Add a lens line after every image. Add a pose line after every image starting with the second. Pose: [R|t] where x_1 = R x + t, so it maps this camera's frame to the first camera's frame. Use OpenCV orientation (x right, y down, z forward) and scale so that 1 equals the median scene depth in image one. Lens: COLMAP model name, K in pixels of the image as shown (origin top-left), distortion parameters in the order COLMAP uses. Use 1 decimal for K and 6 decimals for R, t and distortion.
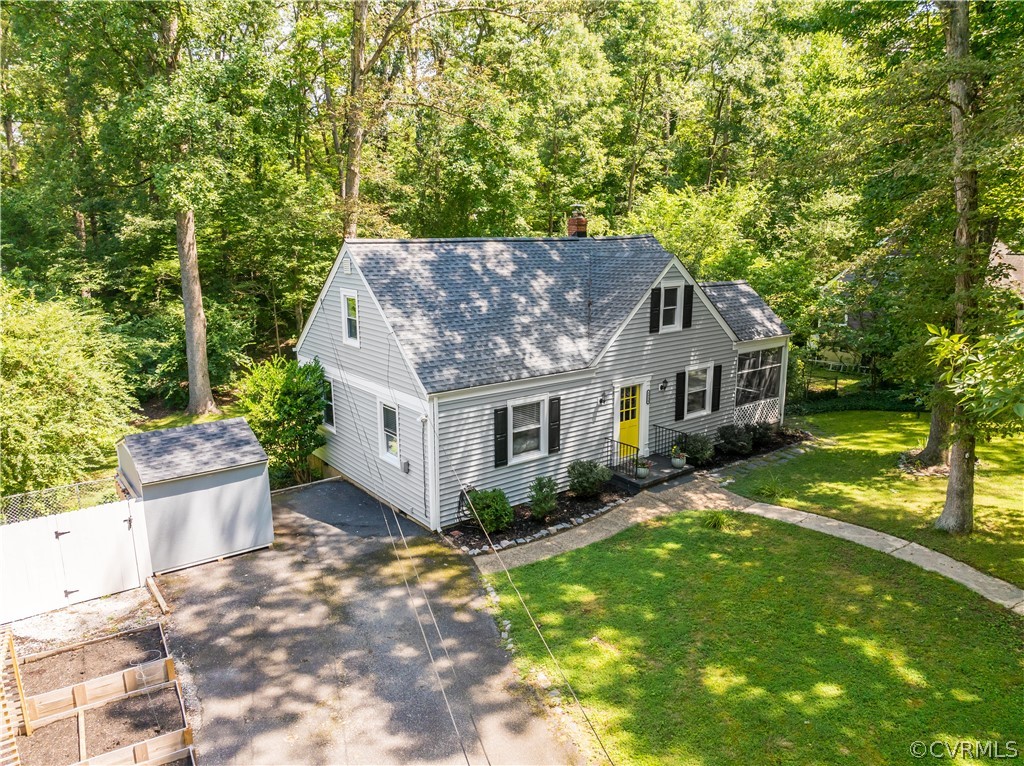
lens RADIAL K [[716.8, 0, 512.0], [0, 716.8, 383.0], [0, 0, 1]] dist [0.002297, 0.001068]
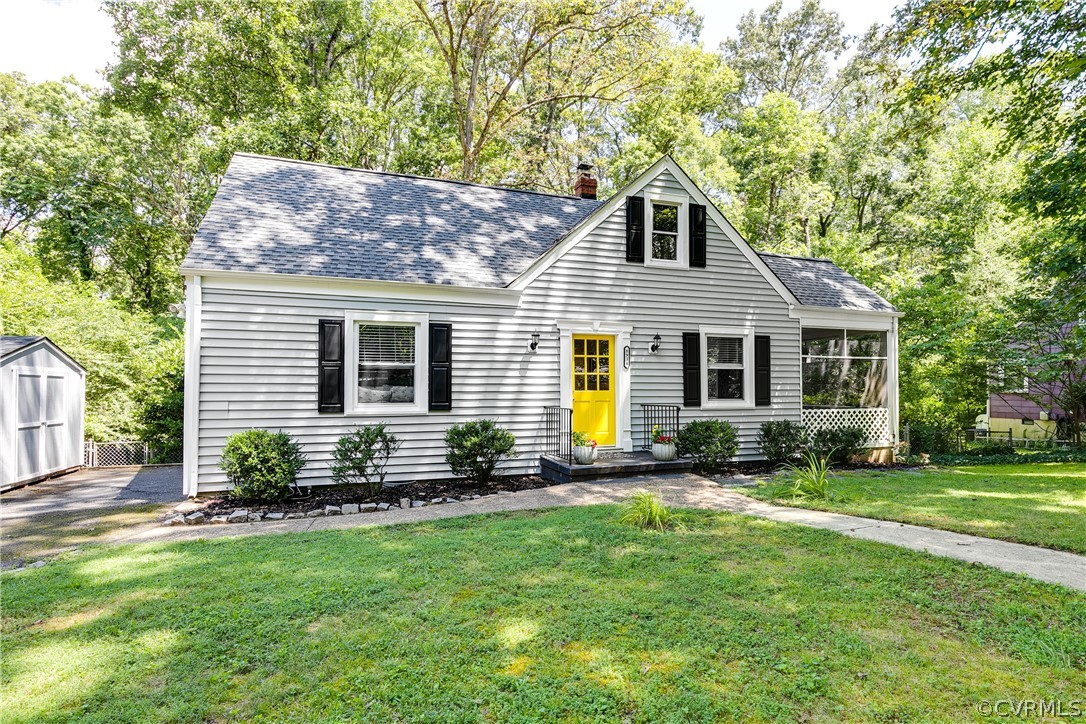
lens RADIAL K [[555.0, 0, 541.9], [0, 555.0, 376.4], [0, 0, 1]] dist [-0.000180, -0.000100]
pose [[0.950469, -0.002423, -0.310810, 0.270101], [-0.073684, 0.969708, -0.232887, 0.158201], [0.301960, 0.244253, 0.921499, 0.504736]]
